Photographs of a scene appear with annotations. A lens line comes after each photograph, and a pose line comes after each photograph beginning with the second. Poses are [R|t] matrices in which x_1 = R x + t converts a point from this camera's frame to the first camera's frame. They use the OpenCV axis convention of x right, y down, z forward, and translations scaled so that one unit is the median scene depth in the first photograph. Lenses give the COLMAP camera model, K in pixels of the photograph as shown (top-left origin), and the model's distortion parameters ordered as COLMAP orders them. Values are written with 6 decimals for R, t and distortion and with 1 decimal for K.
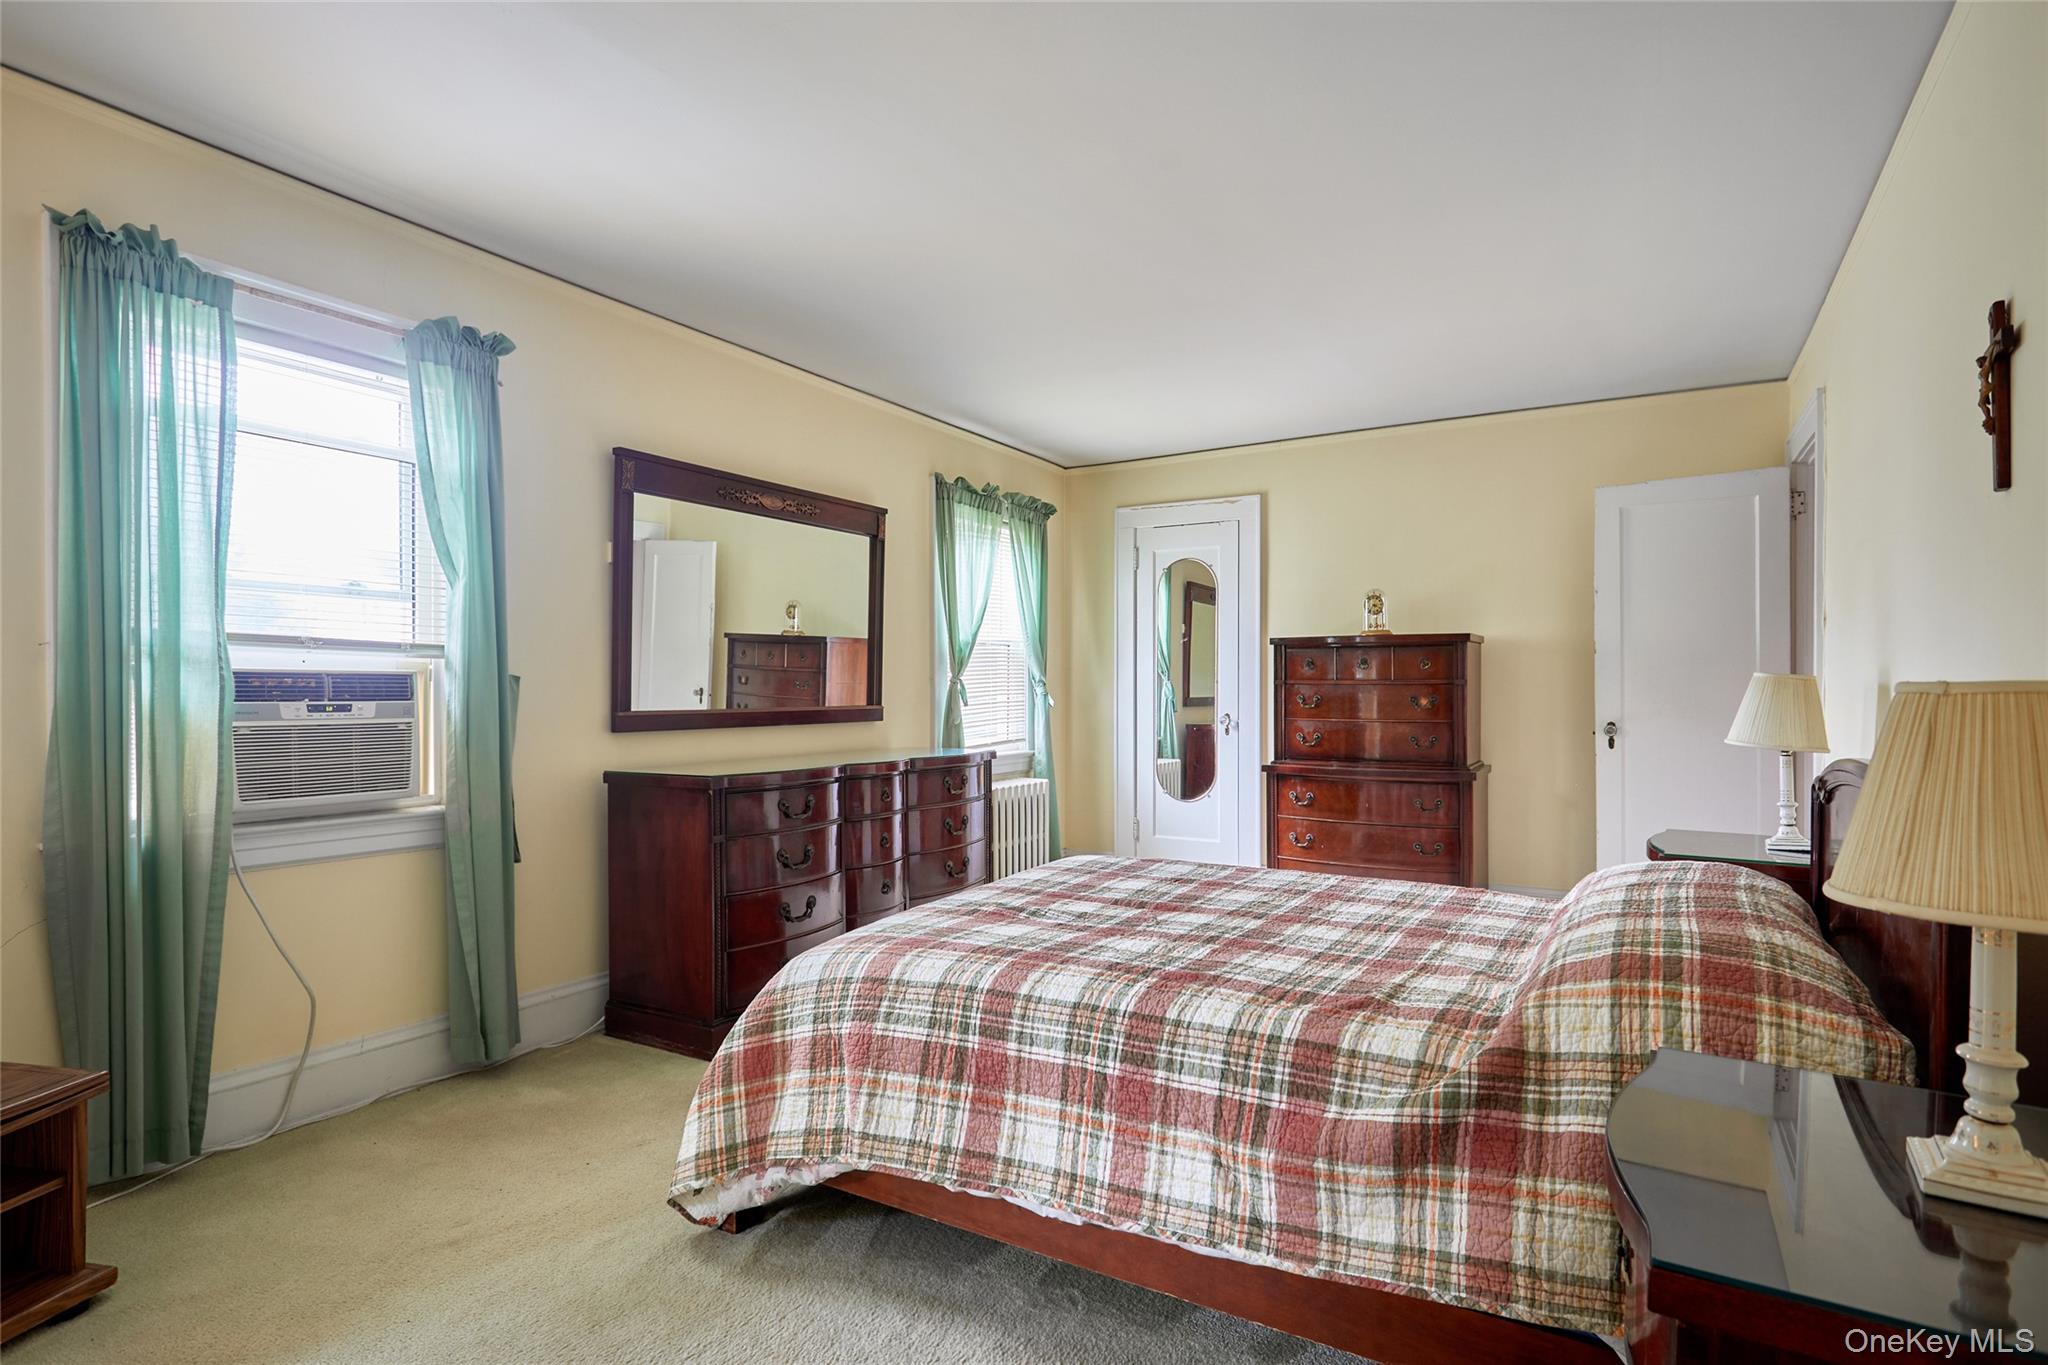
lens RADIAL K [[1039.3, 0, 1031.0], [0, 1039.3, 733.9], [0, 0, 1]] dist [0.003320, -0.000131]
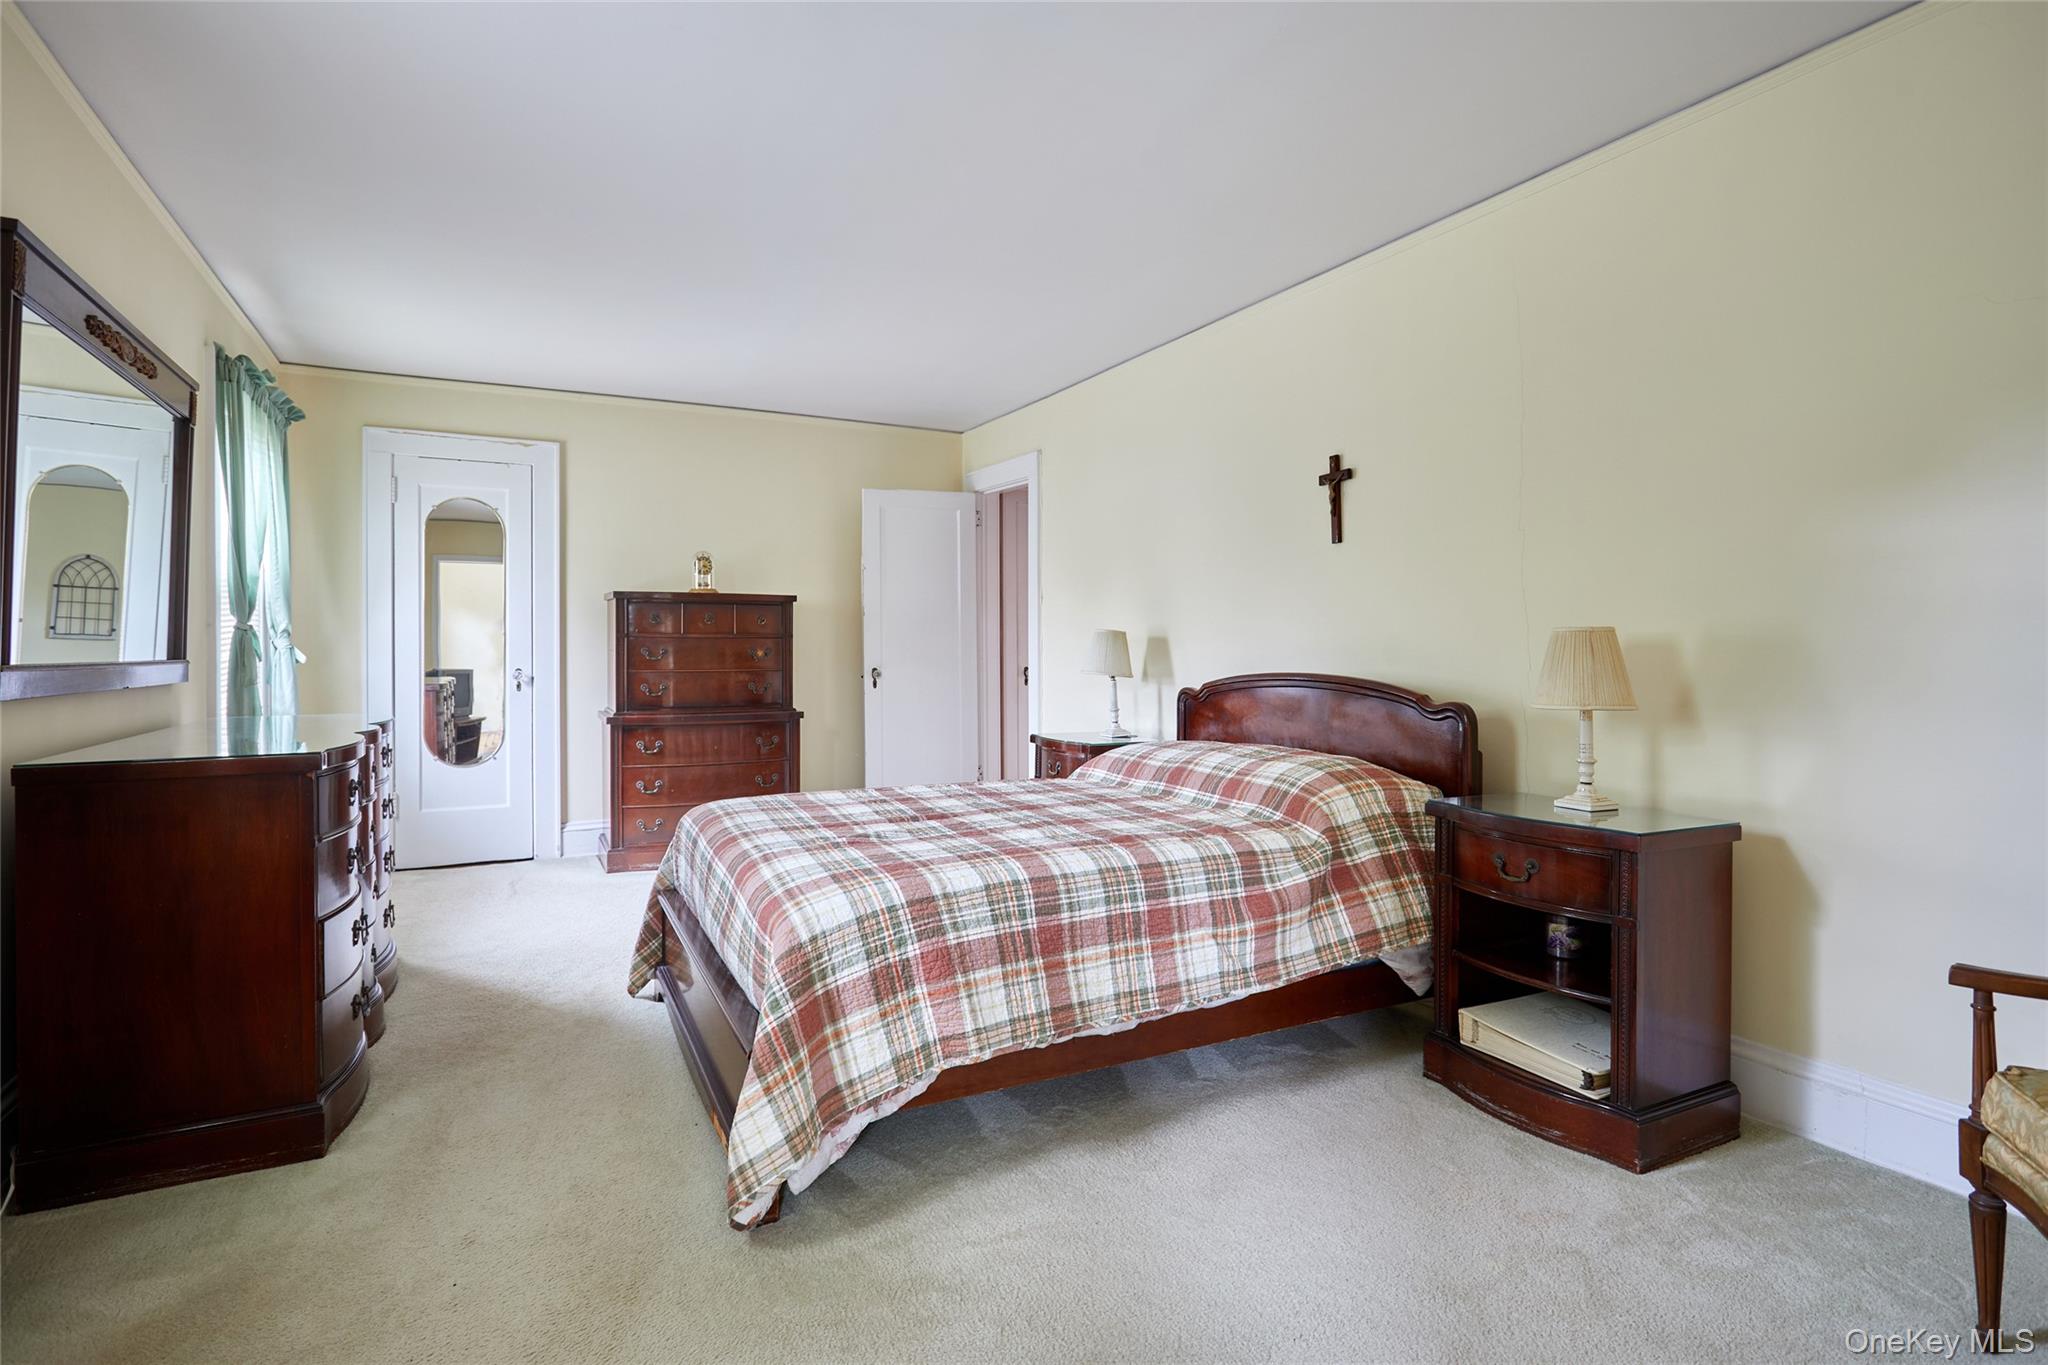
lens RADIAL K [[1007.5, 0, 1025.8], [0, 1007.5, 686.3], [0, 0, 1]] dist [0.003261, -0.000795]
pose [[0.544458, -0.030794, 0.838222, -1.036917], [0.037665, 0.999215, 0.012244, 0.009105], [-0.837942, 0.024906, 0.545191, 0.370826]]
